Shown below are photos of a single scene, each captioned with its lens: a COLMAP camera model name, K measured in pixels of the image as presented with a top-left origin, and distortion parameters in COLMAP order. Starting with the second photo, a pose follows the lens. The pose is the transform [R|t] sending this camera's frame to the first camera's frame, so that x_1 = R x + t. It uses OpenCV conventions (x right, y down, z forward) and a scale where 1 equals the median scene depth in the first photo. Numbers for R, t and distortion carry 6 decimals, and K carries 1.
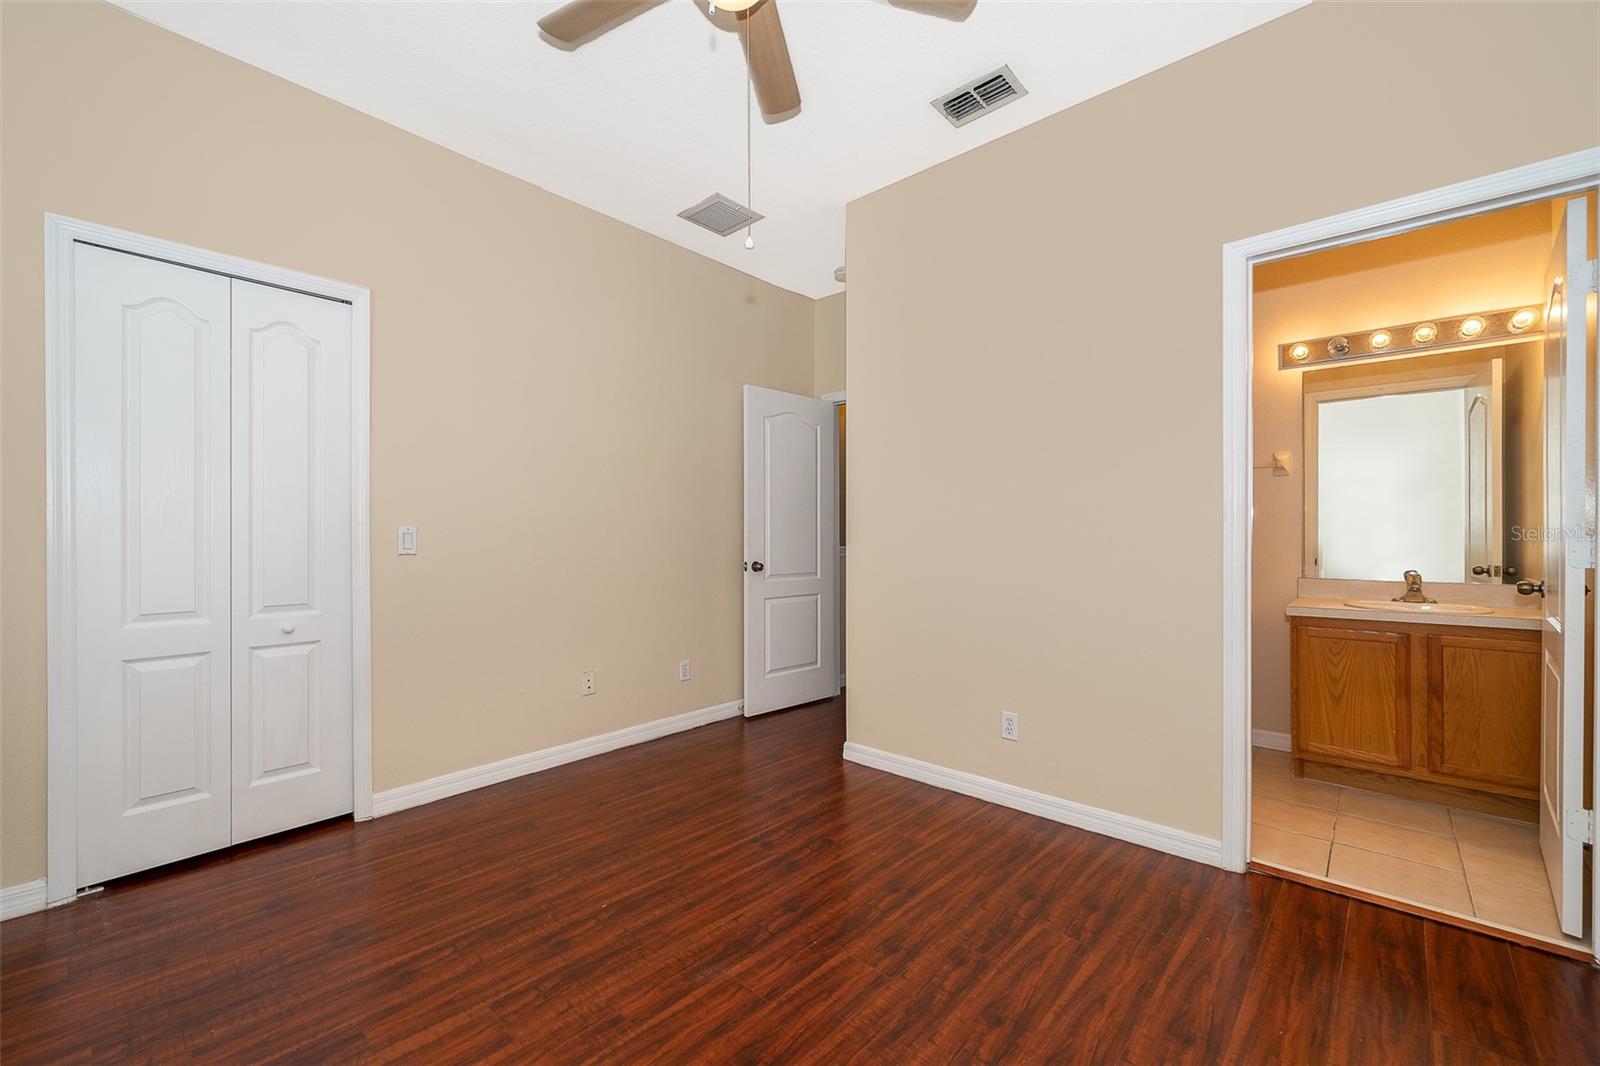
lens RADIAL K [[666.0, 0, 795.1], [0, 666.0, 533.4], [0, 0, 1]] dist [0.010821, -0.001924]
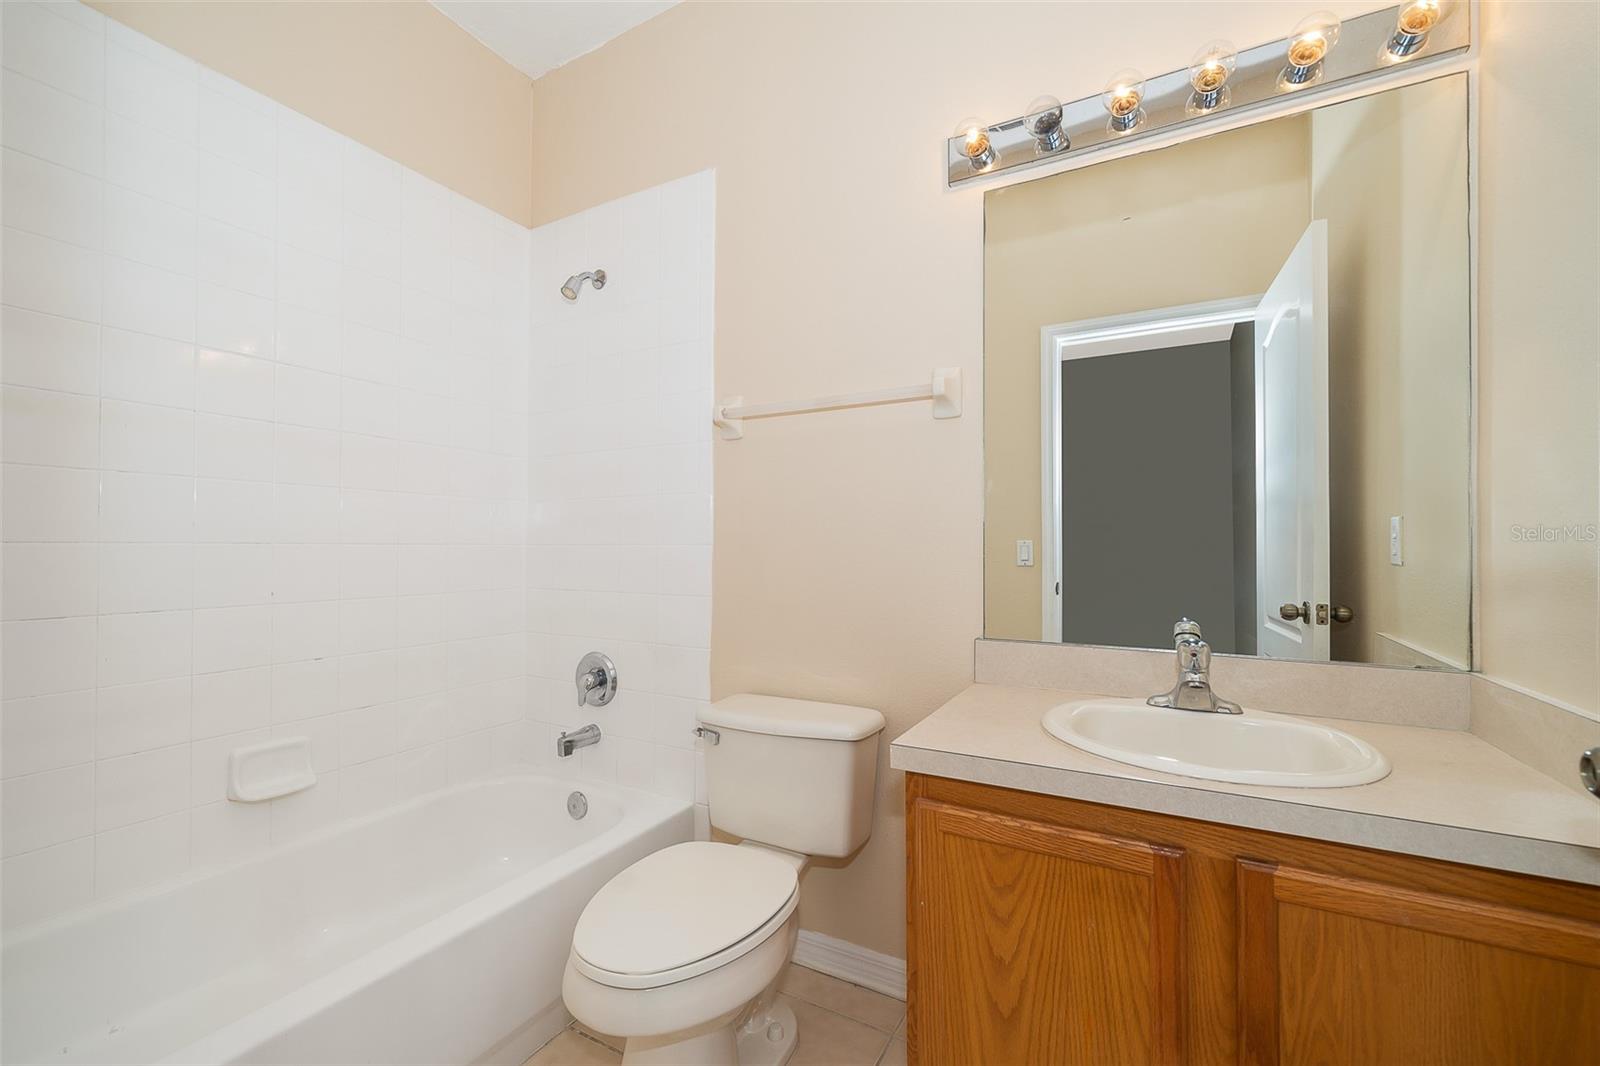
lens RADIAL K [[666.0, 0, 808.5], [0, 666.0, 545.9], [0, 0, 1]] dist [0.010821, -0.001924]
pose [[0.972864, 0.004676, 0.231329, 0.631313], [-0.002797, 0.999960, -0.008450, 0.009487], [-0.231360, 0.007574, 0.972839, 0.691883]]
